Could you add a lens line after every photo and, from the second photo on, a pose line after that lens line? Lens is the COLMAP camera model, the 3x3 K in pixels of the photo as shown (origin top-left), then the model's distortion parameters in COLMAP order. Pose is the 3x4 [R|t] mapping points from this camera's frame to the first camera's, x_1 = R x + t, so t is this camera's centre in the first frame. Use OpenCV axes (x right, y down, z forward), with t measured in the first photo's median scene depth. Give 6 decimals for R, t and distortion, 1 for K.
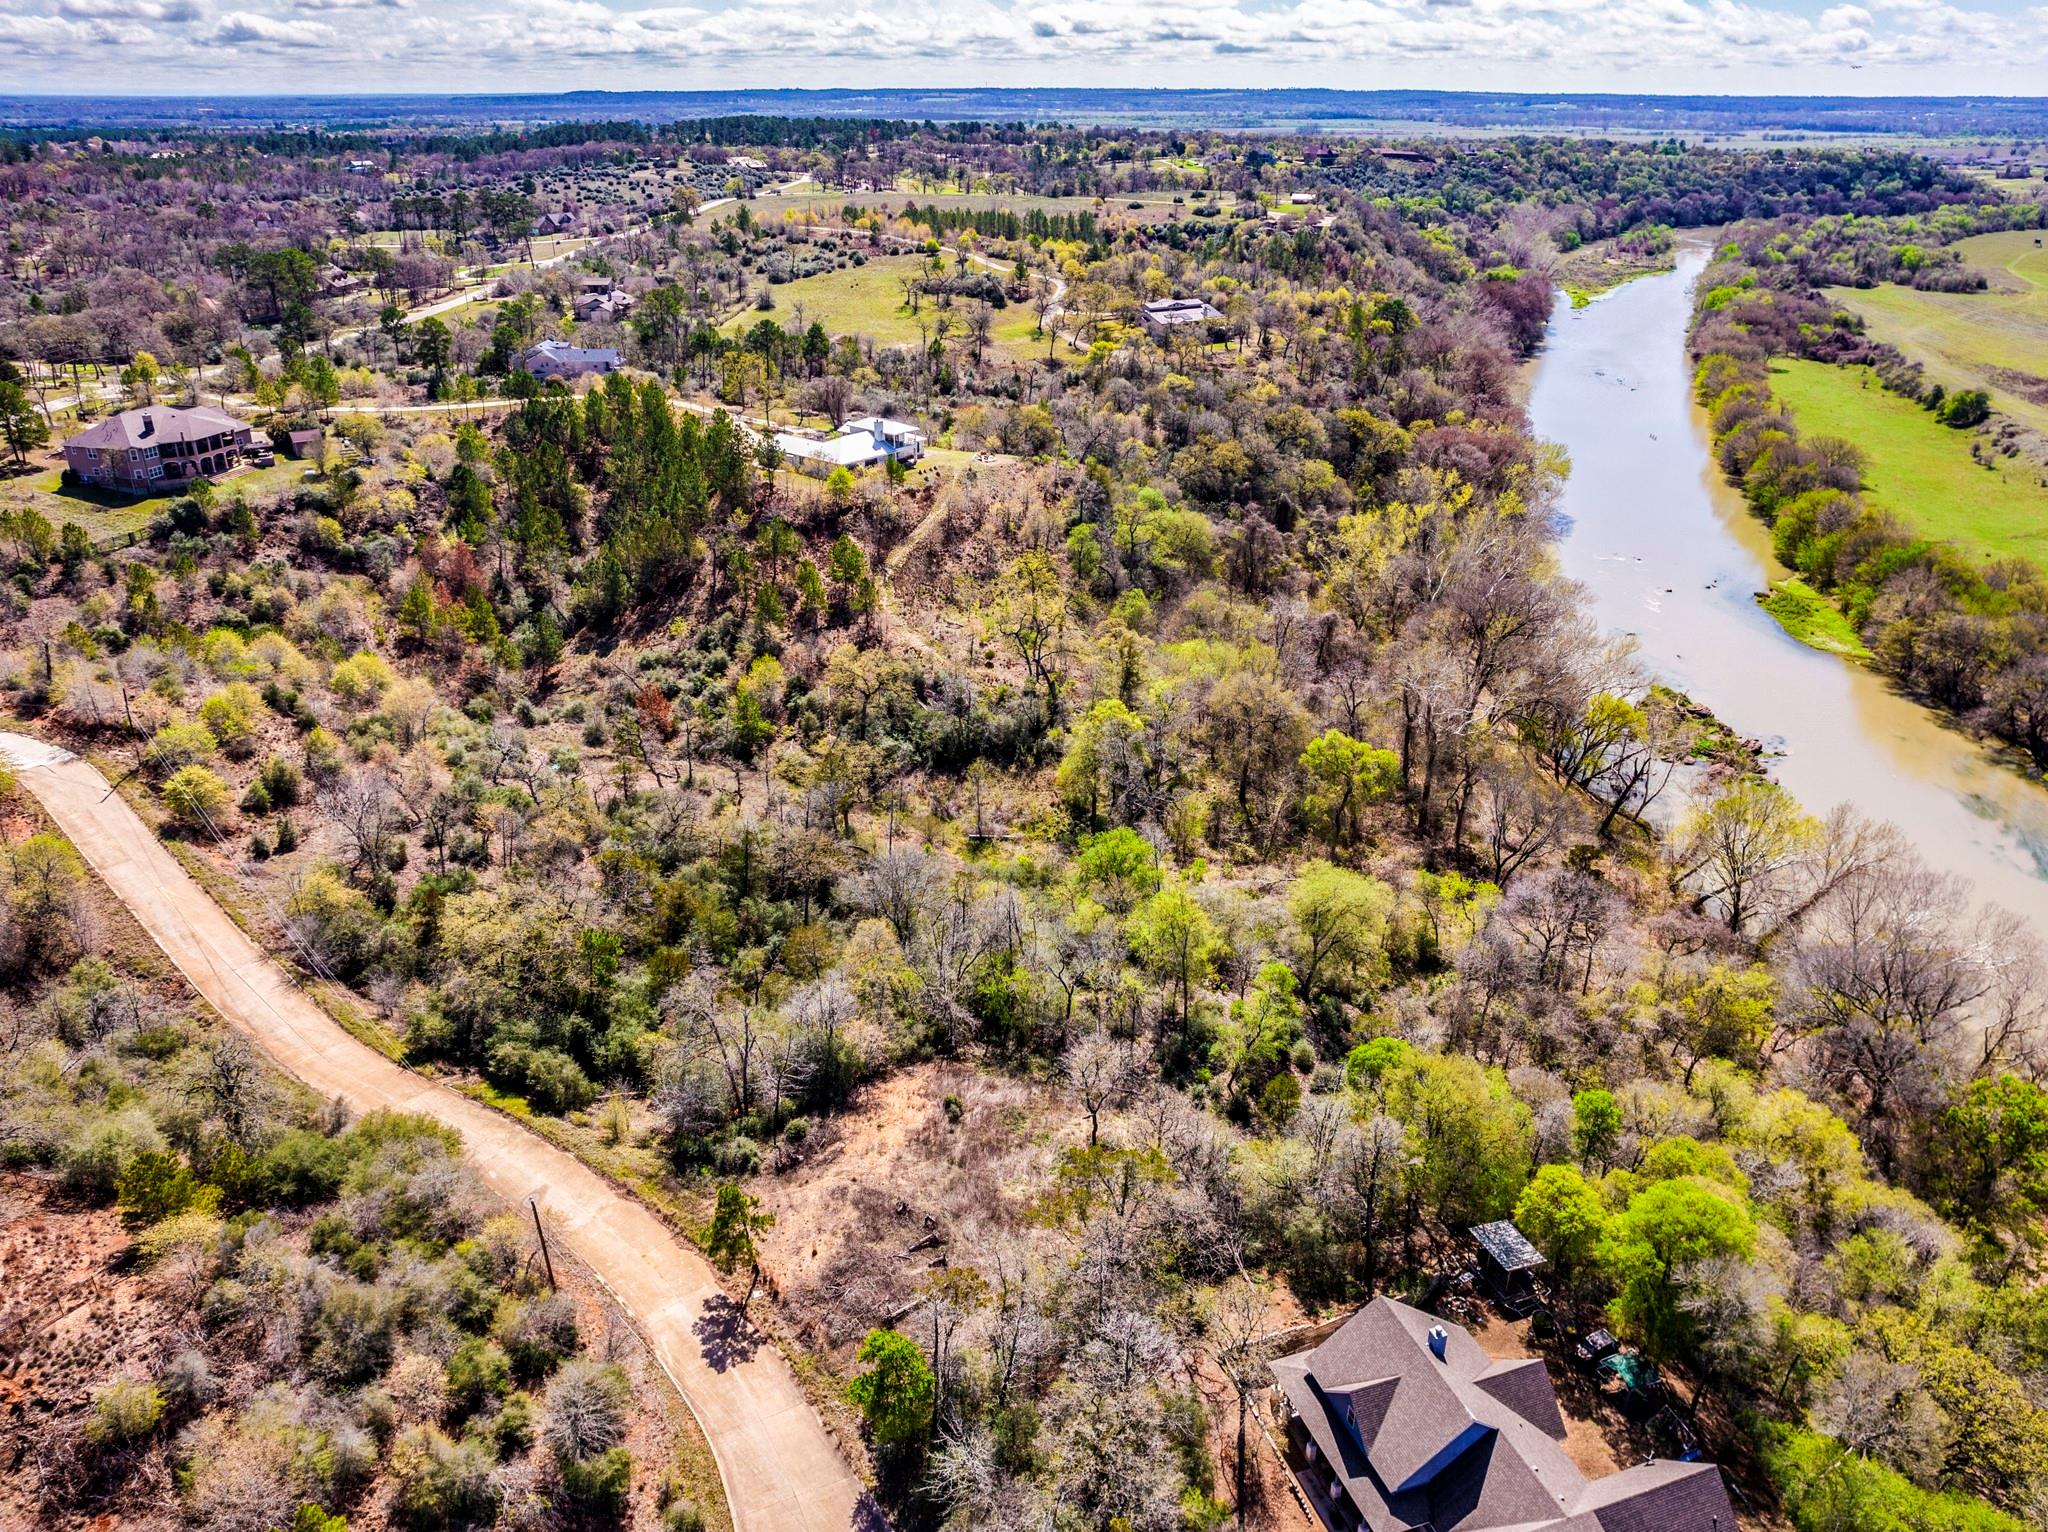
lens RADIAL K [[1510.4, 0, 1036.7], [0, 1510.4, 760.0], [0, 0, 1]] dist [-0.052109, -0.000016]
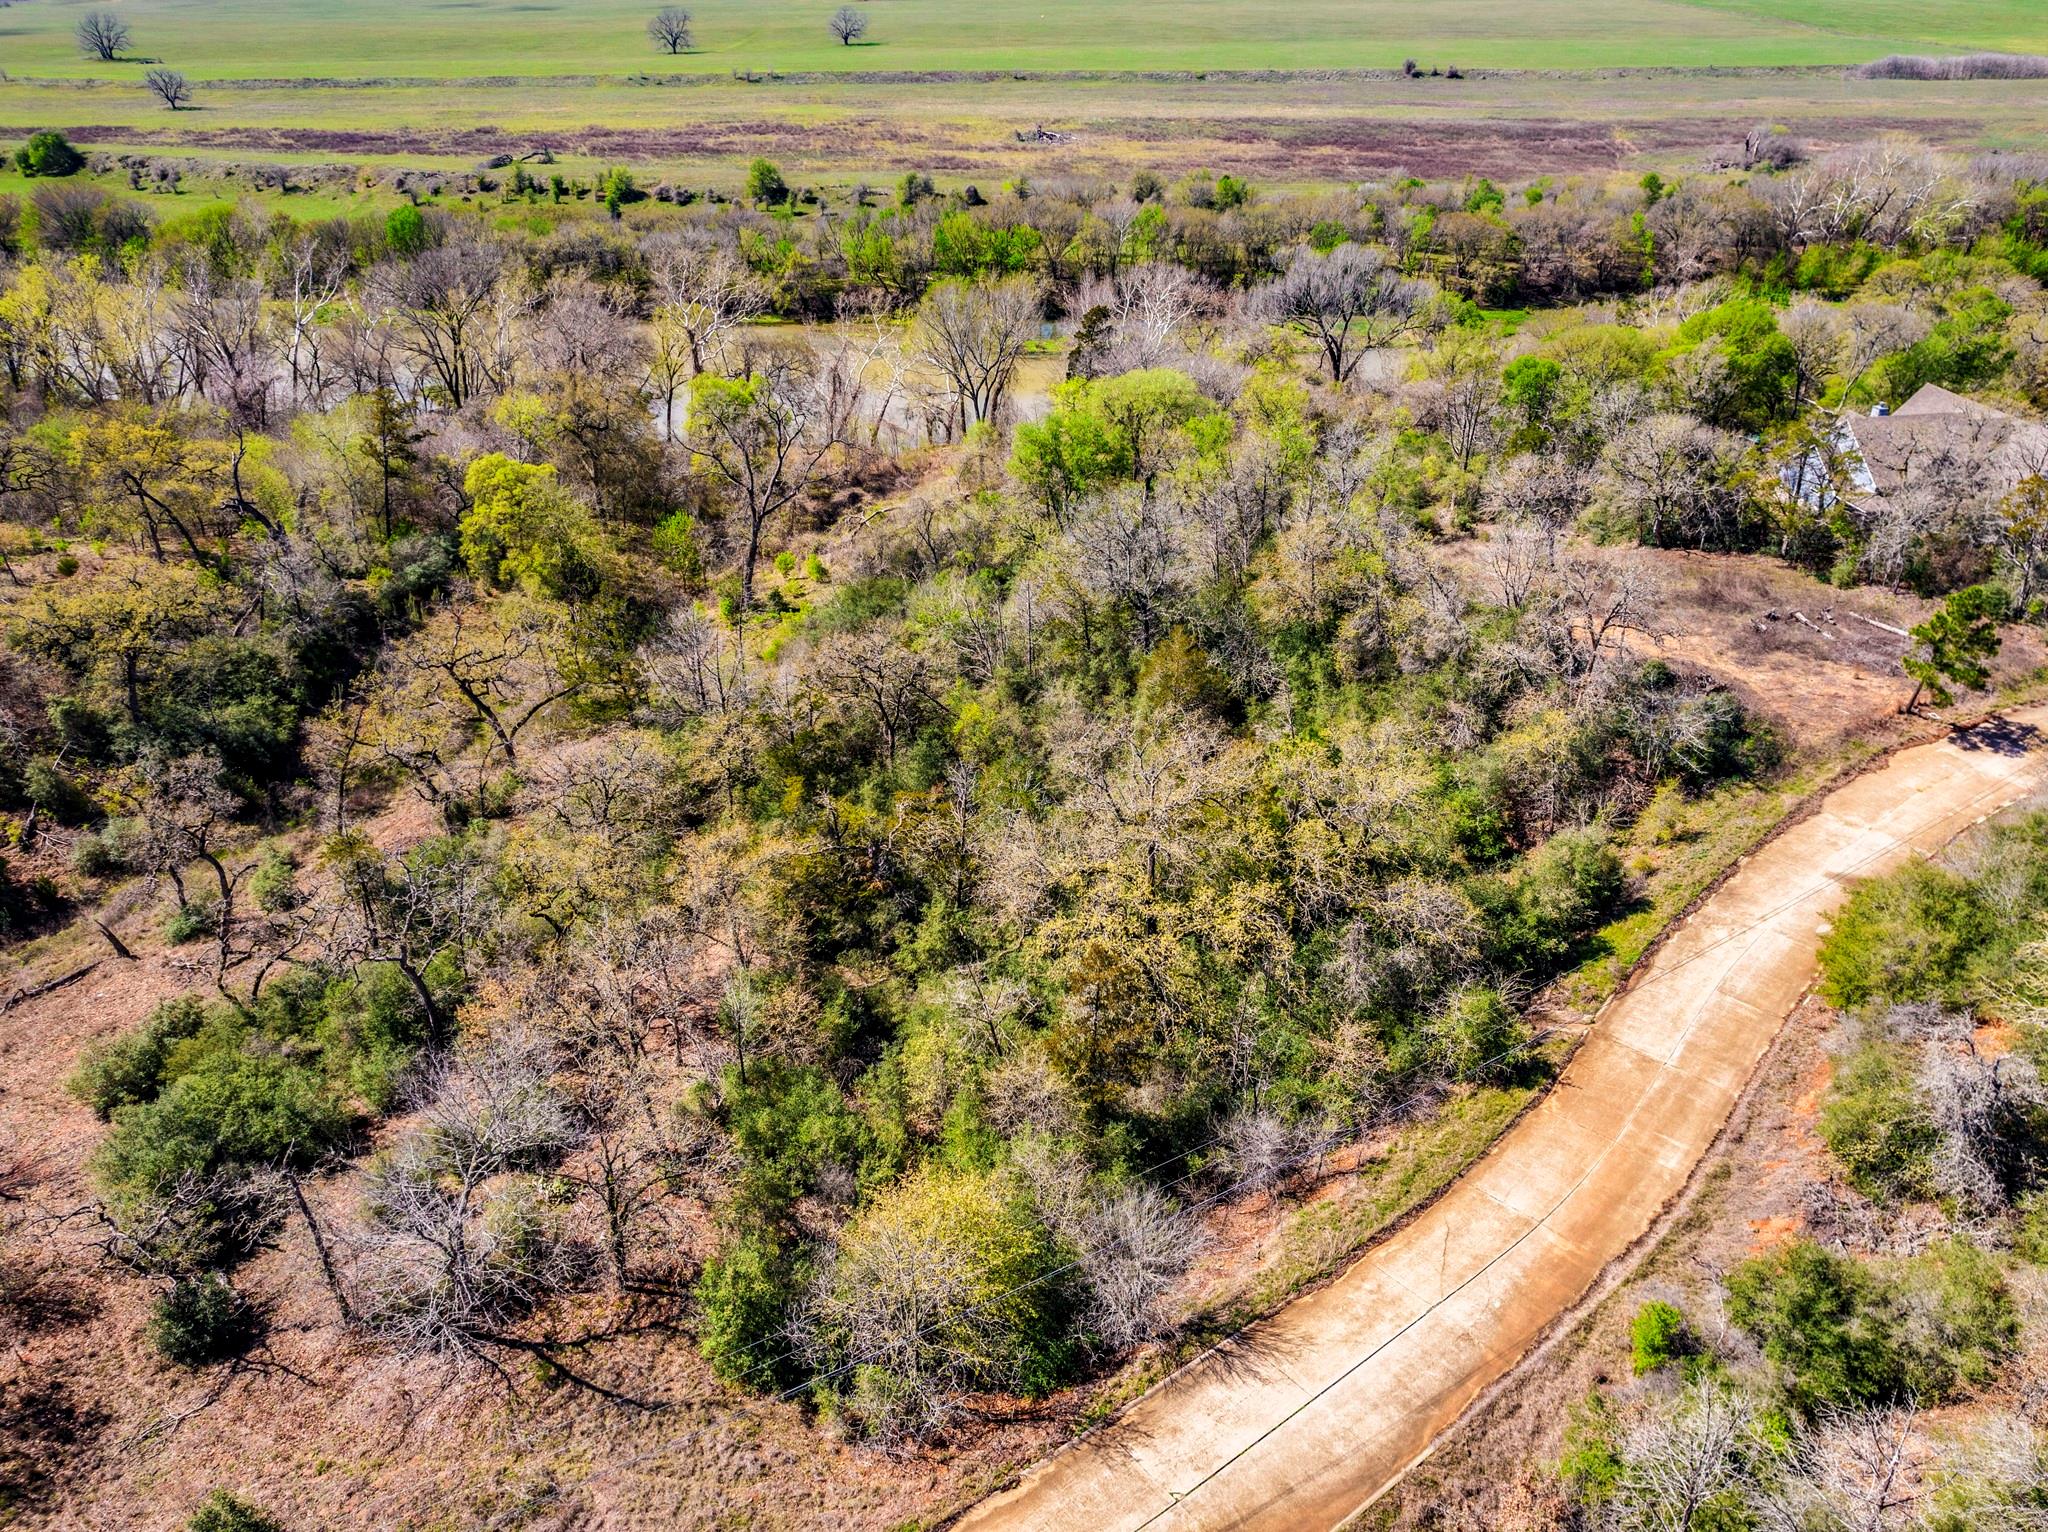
lens RADIAL K [[1487.1, 0, 1035.4], [0, 1487.1, 768.7], [0, 0, 1]] dist [-0.092258, 0.084550]
pose [[0.170584, -0.507479, 0.844610, -0.531340], [0.415996, 0.814128, 0.405147, -0.092268], [-0.893224, 0.282243, 0.349986, 0.629584]]
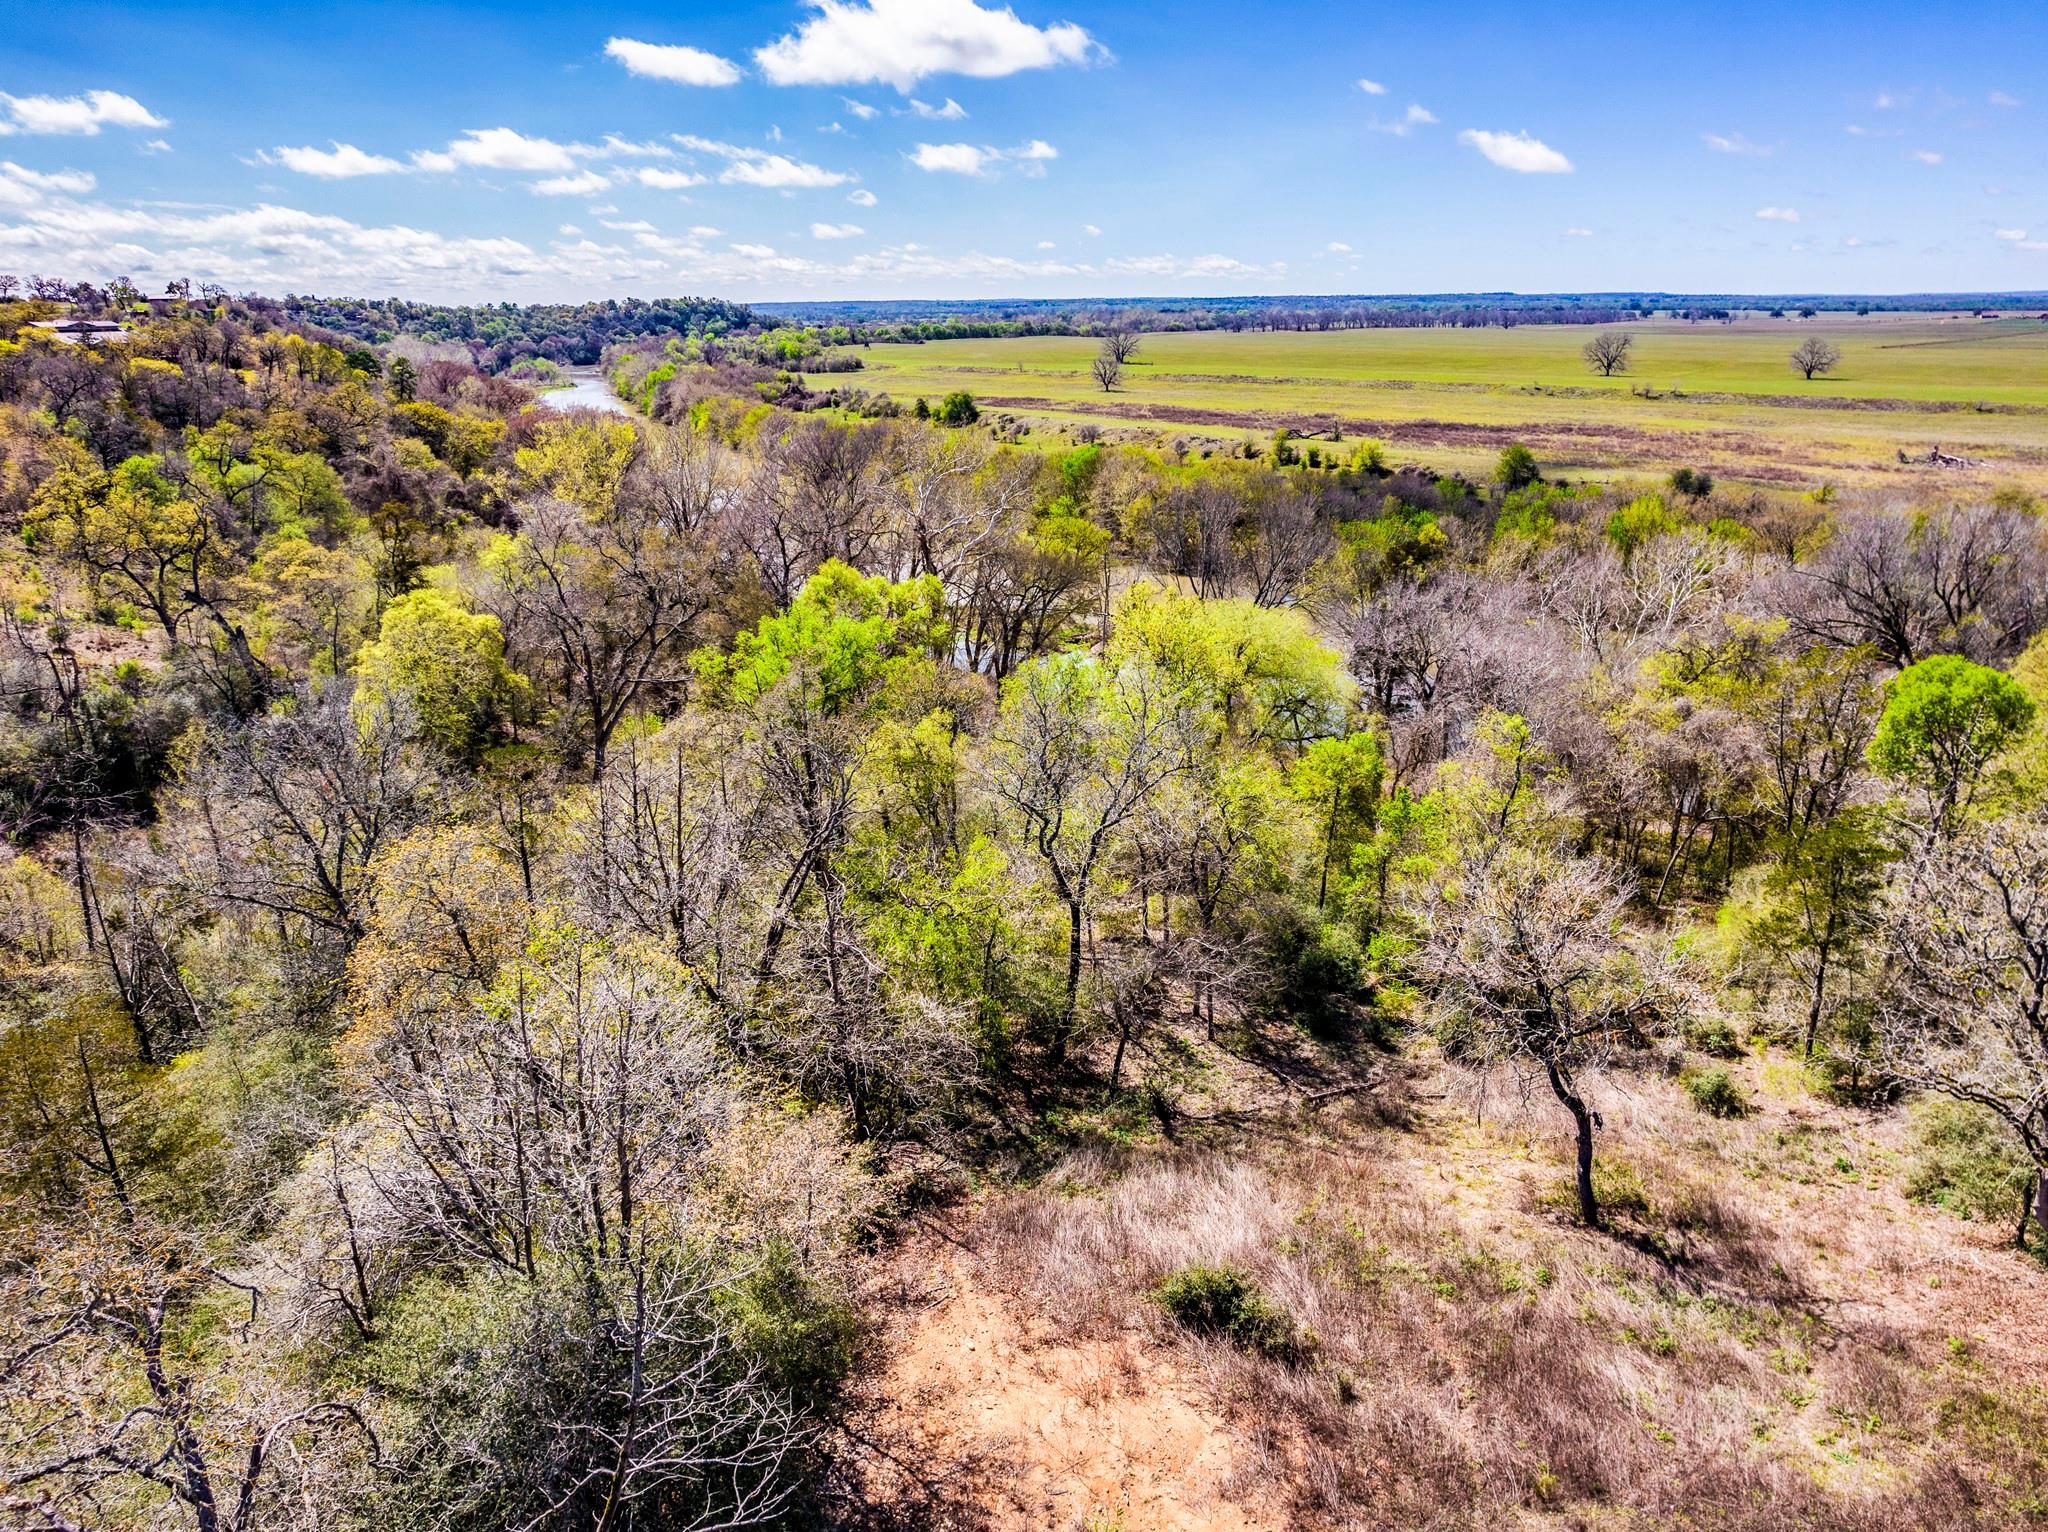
lens RADIAL K [[1493.2, 0, 1034.5], [0, 1493.2, 769.2], [0, 0, 1]] dist [-0.087020, 0.084002]
pose [[0.743541, -0.217624, 0.632287, -0.134469], [0.293502, 0.955822, -0.016165, 0.086441], [-0.600835, 0.197597, 0.774566, 0.513224]]
